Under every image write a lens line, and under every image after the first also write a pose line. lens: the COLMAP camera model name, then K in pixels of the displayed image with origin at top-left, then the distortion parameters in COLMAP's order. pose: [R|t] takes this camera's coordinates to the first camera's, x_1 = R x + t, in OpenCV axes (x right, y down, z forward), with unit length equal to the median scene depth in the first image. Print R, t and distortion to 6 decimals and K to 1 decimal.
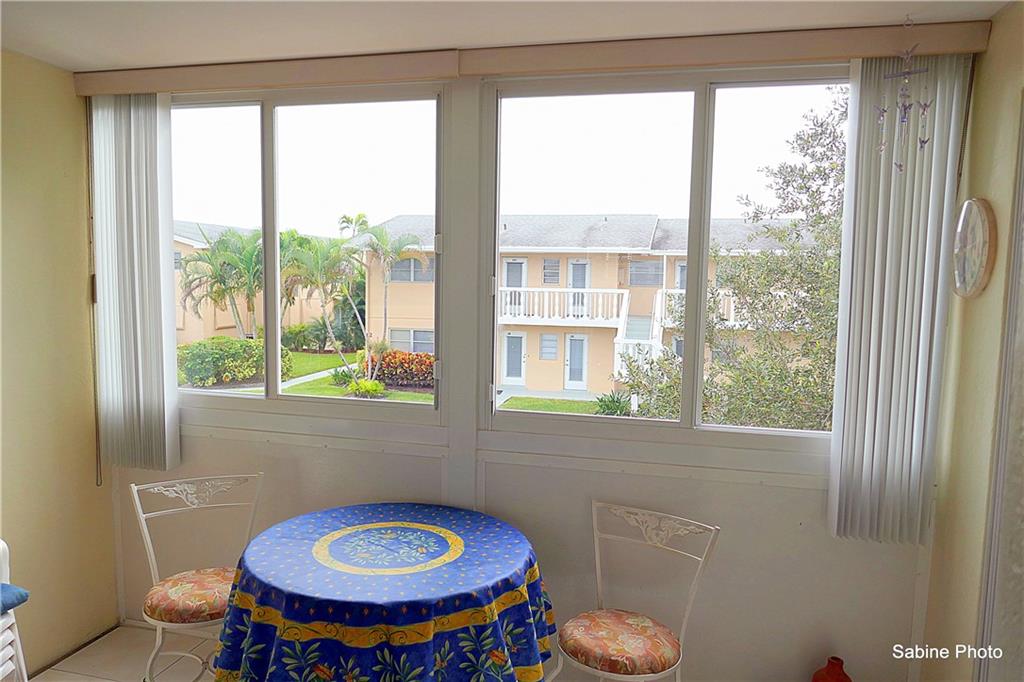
lens RADIAL K [[740.5, 0, 506.7], [0, 740.5, 338.3], [0, 0, 1]] dist [-0.002014, -0.006514]
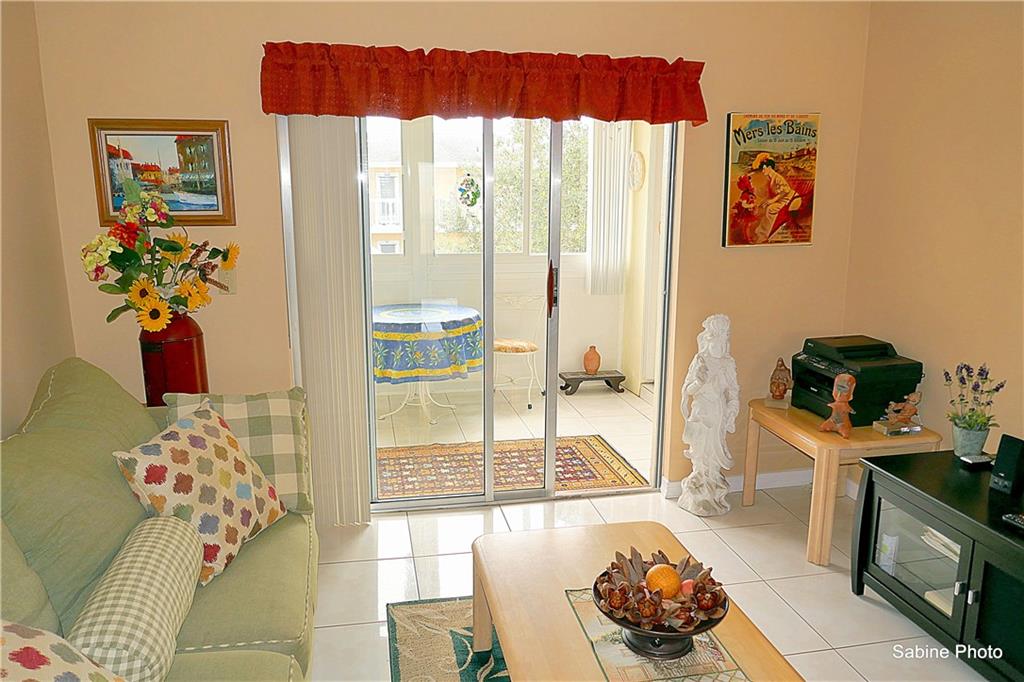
lens RADIAL K [[740.5, 0, 506.7], [0, 740.5, 338.3], [0, 0, 1]] dist [-0.002014, -0.006514]
pose [[0.904820, -0.101194, 0.413594, -0.957067], [0.052169, 0.990377, 0.128186, 0.105728], [-0.422586, -0.094408, 0.901392, -1.249004]]
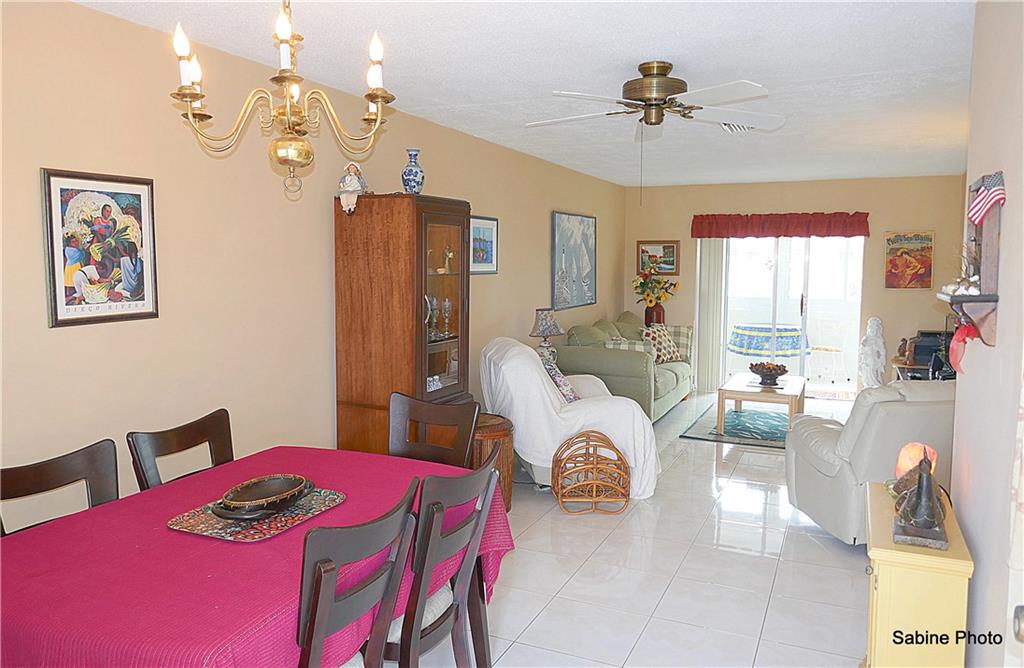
lens RADIAL K [[752.9, 0, 510.1], [0, 752.9, 330.1], [0, 0, 1]] dist [-0.003150, -0.000201]
pose [[0.983837, 0.002499, -0.179049, -0.993831], [-0.002000, 0.999994, 0.002964, 0.346731], [0.179055, -0.002558, 0.983836, -4.106376]]
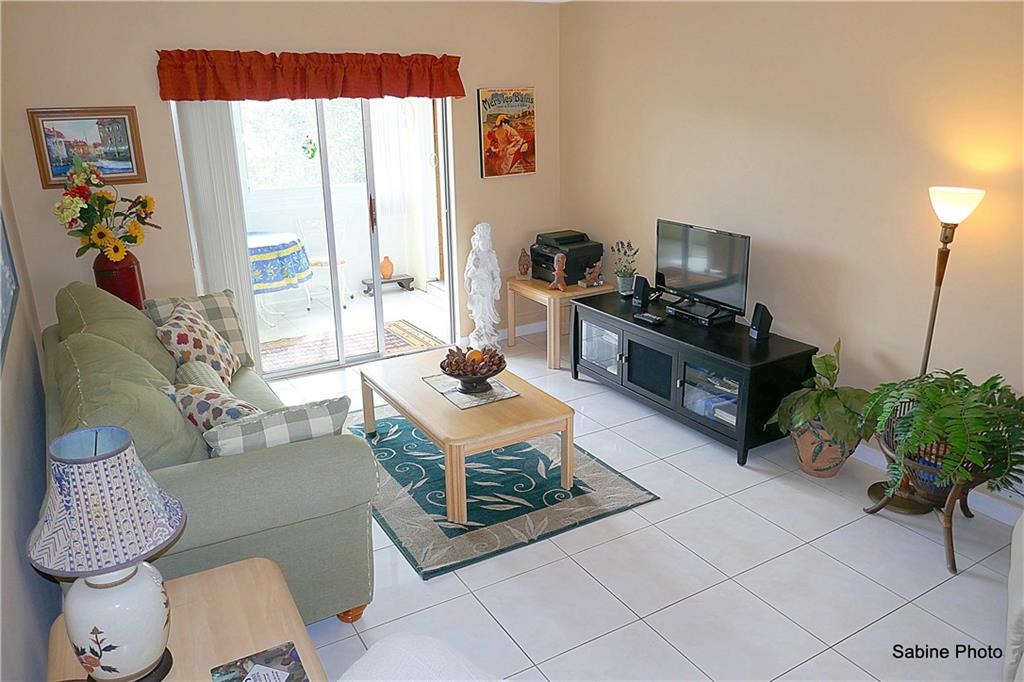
lens RADIAL K [[740.5, 0, 506.7], [0, 740.5, 338.3], [0, 0, 1]] dist [-0.002014, -0.006514]
pose [[0.713880, -0.243230, 0.656669, -1.553102], [0.091219, 0.962049, 0.257177, 0.023039], [-0.694302, -0.123692, 0.708975, -1.867252]]
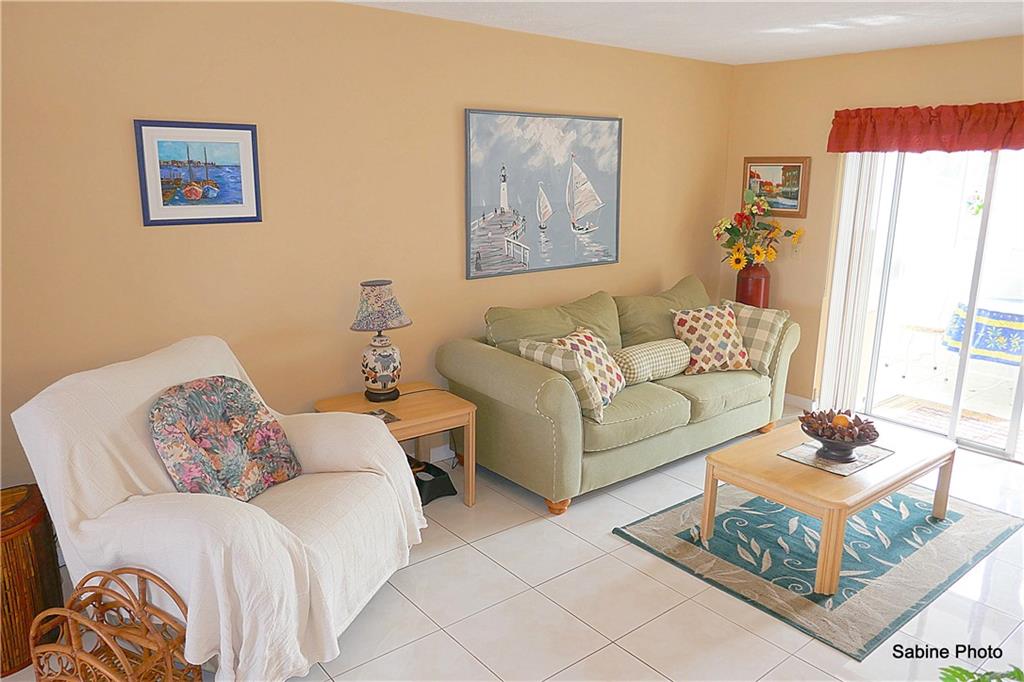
lens RADIAL K [[740.5, 0, 506.7], [0, 740.5, 338.3], [0, 0, 1]] dist [-0.002014, -0.006514]
pose [[0.799237, 0.124779, -0.587920, -0.100810], [-0.048339, 0.988388, 0.144060, 0.133025], [0.599068, -0.086718, 0.795988, -2.289906]]
